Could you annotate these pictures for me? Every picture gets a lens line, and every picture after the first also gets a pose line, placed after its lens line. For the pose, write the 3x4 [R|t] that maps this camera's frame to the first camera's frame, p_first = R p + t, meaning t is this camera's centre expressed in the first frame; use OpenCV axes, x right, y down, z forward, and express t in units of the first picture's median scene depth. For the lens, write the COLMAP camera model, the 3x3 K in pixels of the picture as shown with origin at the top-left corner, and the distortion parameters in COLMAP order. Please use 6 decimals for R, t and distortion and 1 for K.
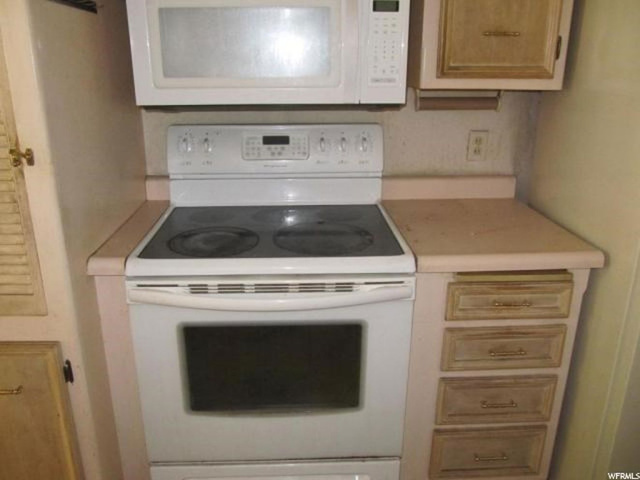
lens RADIAL K [[529.8, 0, 316.3], [0, 529.8, 229.7], [0, 0, 1]] dist [-0.040969, 0.010326]
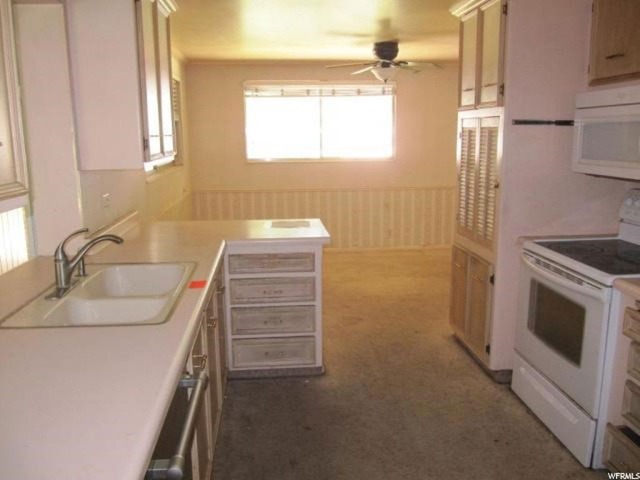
lens RADIAL K [[529.8, 0, 316.3], [0, 529.8, 229.7], [0, 0, 1]] dist [-0.040969, 0.010326]
pose [[0.050776, 0.174577, -0.983333, 1.657526], [-0.322417, 0.934749, 0.149303, -0.027272], [0.945235, 0.309462, 0.103750, -0.037988]]
